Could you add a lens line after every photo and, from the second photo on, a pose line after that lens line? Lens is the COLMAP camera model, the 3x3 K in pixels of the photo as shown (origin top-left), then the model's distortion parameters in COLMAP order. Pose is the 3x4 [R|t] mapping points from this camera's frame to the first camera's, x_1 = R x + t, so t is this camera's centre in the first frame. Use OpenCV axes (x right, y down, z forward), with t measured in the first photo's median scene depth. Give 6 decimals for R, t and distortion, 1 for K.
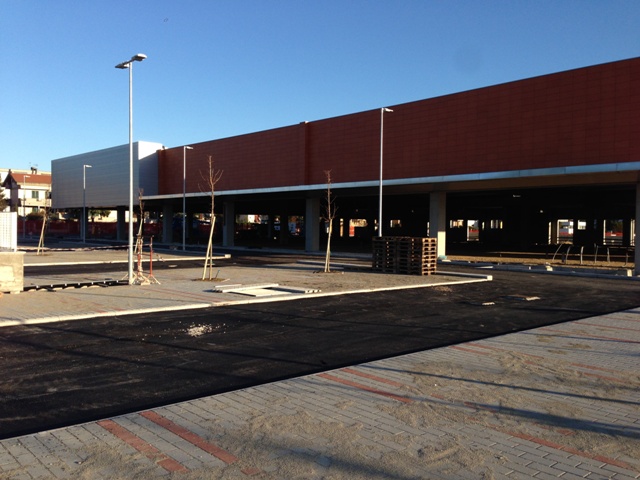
lens RADIAL K [[619.4, 0, 320.0], [0, 619.4, 240.0], [0, 0, 1]] dist [-0.014739, -0.013503]
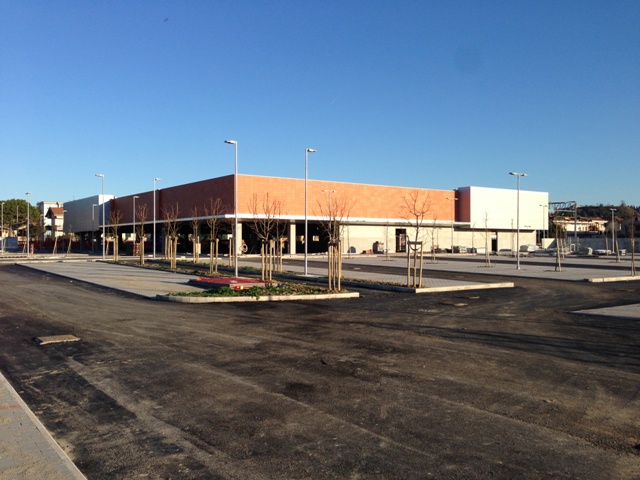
lens RADIAL K [[607.3, 0, 320.0], [0, 607.3, 240.0], [0, 0, 1]] dist [0.001977, -0.000600]
pose [[0.995352, -0.015907, -0.094981, 0.435744], [0.013272, 0.999511, -0.028308, 0.024149], [0.095384, 0.026916, 0.995077, -0.580869]]
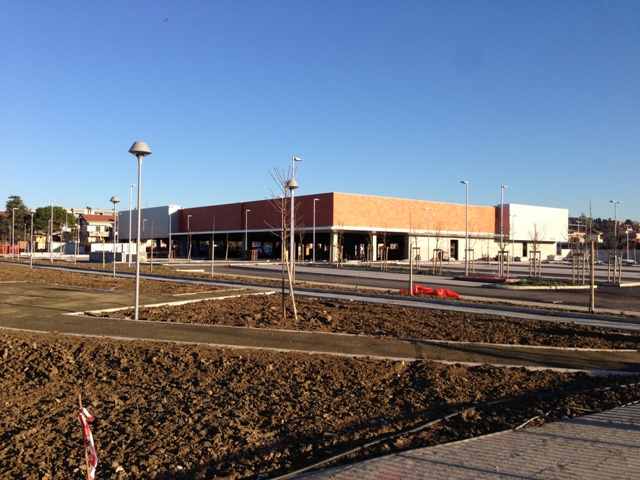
lens RADIAL K [[619.4, 0, 320.0], [0, 619.4, 240.0], [0, 0, 1]] dist [-0.014739, -0.013503]
pose [[0.999153, -0.005012, -0.040842, 0.228205], [0.003328, 0.999146, -0.041183, 0.027963], [0.041014, 0.041012, 0.998317, -0.802799]]
